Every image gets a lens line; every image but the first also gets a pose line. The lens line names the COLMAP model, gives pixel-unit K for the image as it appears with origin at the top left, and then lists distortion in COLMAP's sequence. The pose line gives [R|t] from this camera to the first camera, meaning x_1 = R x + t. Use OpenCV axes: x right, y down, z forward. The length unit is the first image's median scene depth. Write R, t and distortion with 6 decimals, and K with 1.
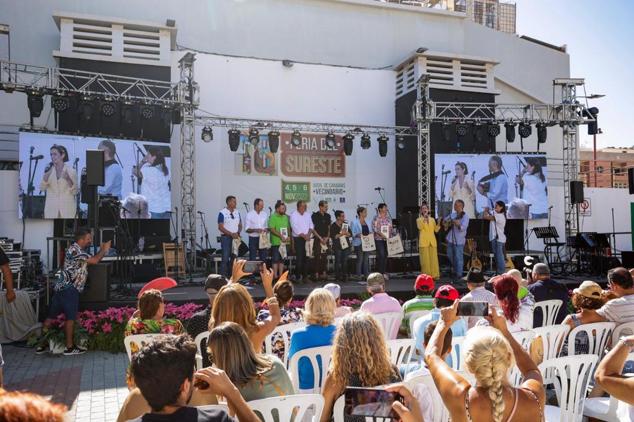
lens RADIAL K [[542.0, 0, 317.0], [0, 542.0, 211.0], [0, 0, 1]] dist [-0.000448, 0.000996]
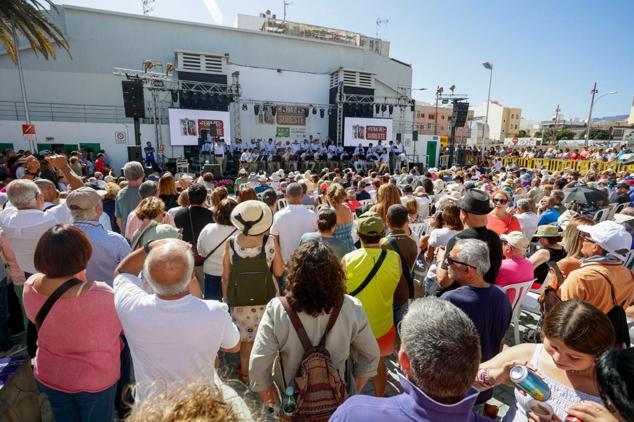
lens RADIAL K [[307.7, 0, 315.1], [0, 307.7, 208.1], [0, 0, 1]] dist [-0.066645, 0.026252]
pose [[0.997238, 0.006870, 0.073960, 0.000692], [-0.024407, 0.970733, 0.238920, -0.039739], [-0.070154, -0.240065, 0.968219, -0.328631]]
